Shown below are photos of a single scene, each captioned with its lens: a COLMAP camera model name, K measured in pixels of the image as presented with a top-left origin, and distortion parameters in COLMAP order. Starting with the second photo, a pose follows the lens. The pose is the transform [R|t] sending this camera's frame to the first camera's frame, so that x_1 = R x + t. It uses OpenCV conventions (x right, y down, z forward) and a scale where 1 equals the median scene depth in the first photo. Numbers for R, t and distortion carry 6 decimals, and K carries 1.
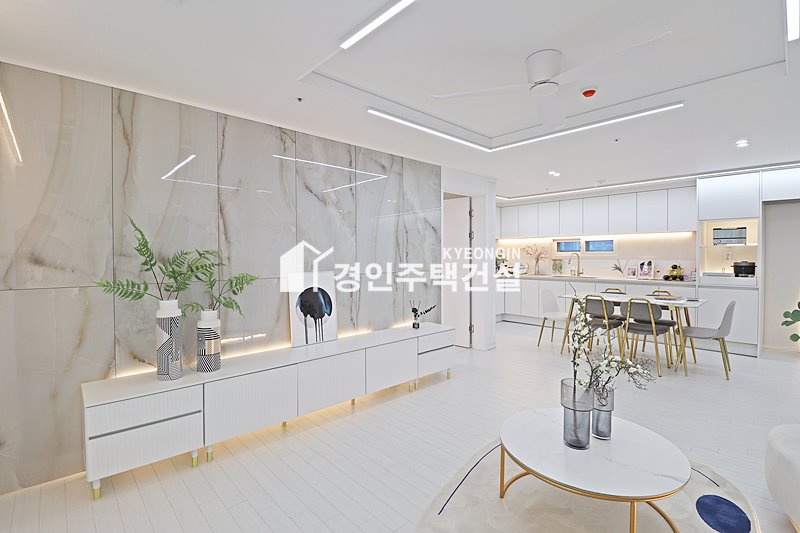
lens RADIAL K [[369.7, 0, 401.5], [0, 369.7, 259.6], [0, 0, 1]] dist [0.000649, -0.010893]
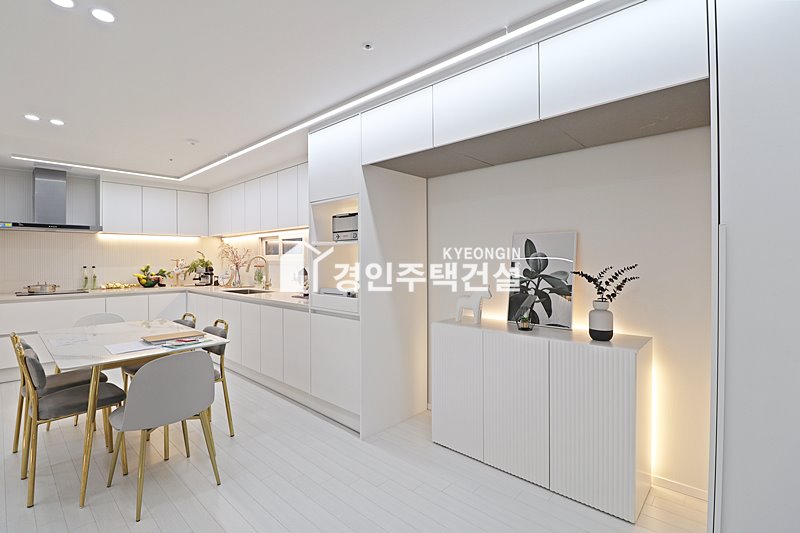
lens RADIAL K [[369.7, 0, 400.4], [0, 369.7, 262.2], [0, 0, 1]] dist [0.000649, -0.010893]
pose [[0.997197, 0.003413, 0.074743, 1.231668], [-0.003216, 0.999991, -0.002746, -0.011019], [-0.074751, 0.002498, 0.997199, 0.504172]]
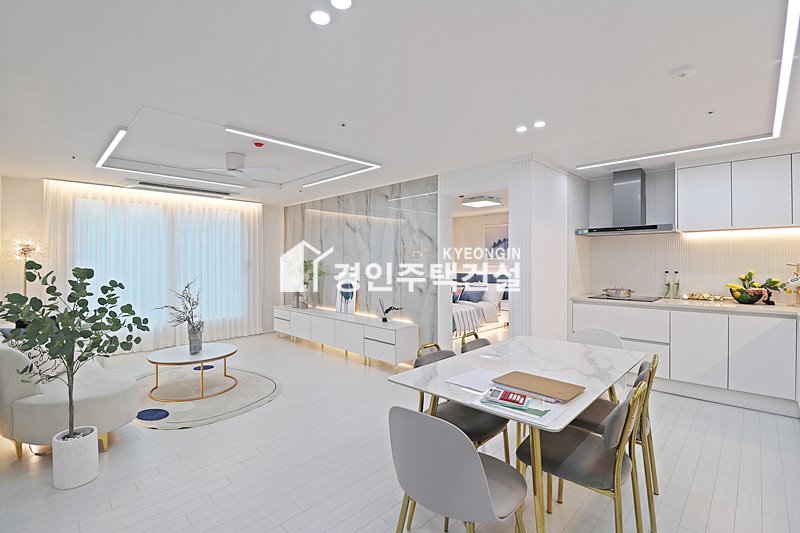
lens RADIAL K [[369.7, 0, 401.1], [0, 369.7, 261.4], [0, 0, 1]] dist [0.000649, -0.010893]
pose [[0.045576, 0.009048, -0.998920, 1.312318], [-0.007587, 0.999933, 0.008711, -0.029887], [0.998932, 0.007182, 0.045641, 1.016251]]
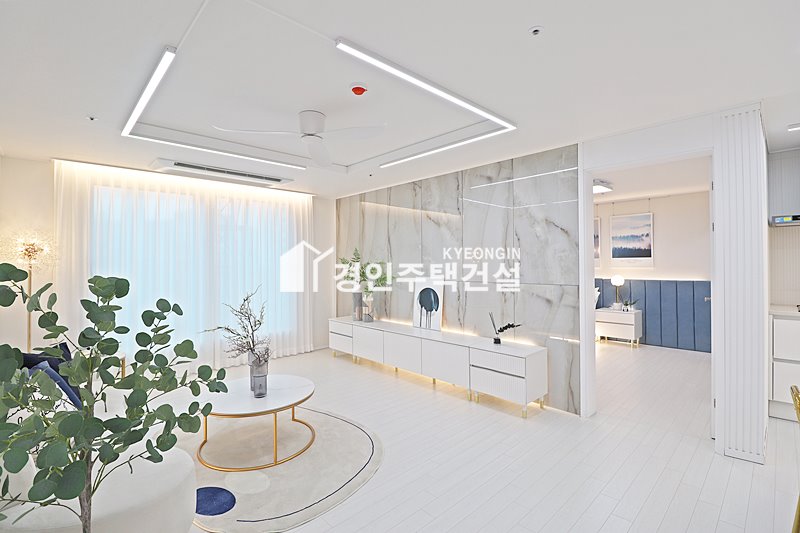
lens RADIAL K [[369.7, 0, 399.3], [0, 369.7, 260.8], [0, 0, 1]] dist [0.000649, -0.010893]
pose [[0.012805, -0.000031, -0.999918, 0.989386], [-0.000634, 1.000000, -0.000039, -0.023409], [0.999918, 0.000634, 0.012805, 0.755379]]
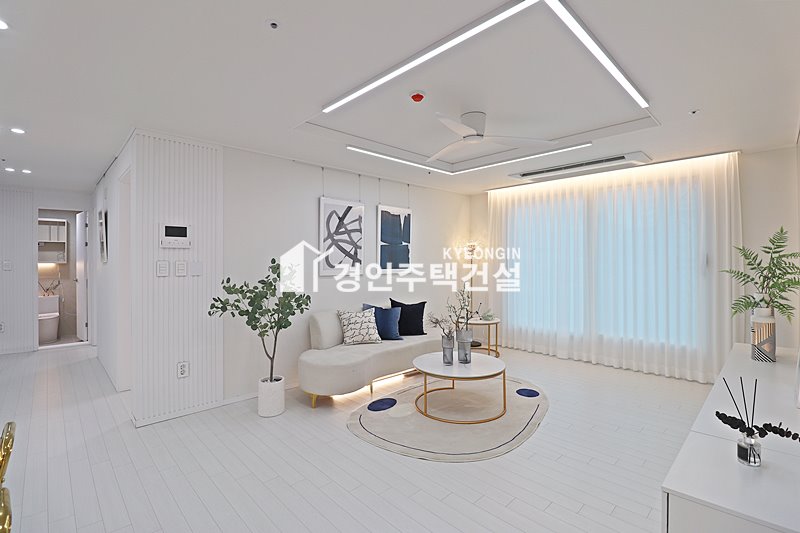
lens RADIAL K [[369.7, 0, 399.9], [0, 369.7, 259.0], [0, 0, 1]] dist [0.000649, -0.010893]
pose [[-0.999695, 0.012821, -0.021128, 0.401151], [0.012727, 0.999909, 0.004580, -0.019852], [0.021184, 0.004309, -0.999766, 1.381189]]
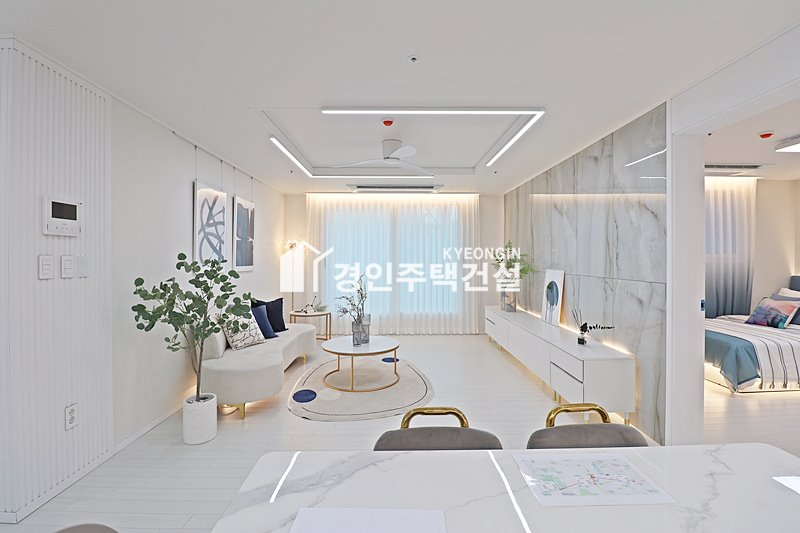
lens RADIAL K [[369.7, 0, 399.2], [0, 369.7, 259.8], [0, 0, 1]] dist [0.000649, -0.010893]
pose [[-0.670953, 0.012338, -0.741397, 0.958540], [-0.000135, 0.999860, 0.016762, -0.020496], [0.741500, 0.011346, -0.670857, 1.278465]]
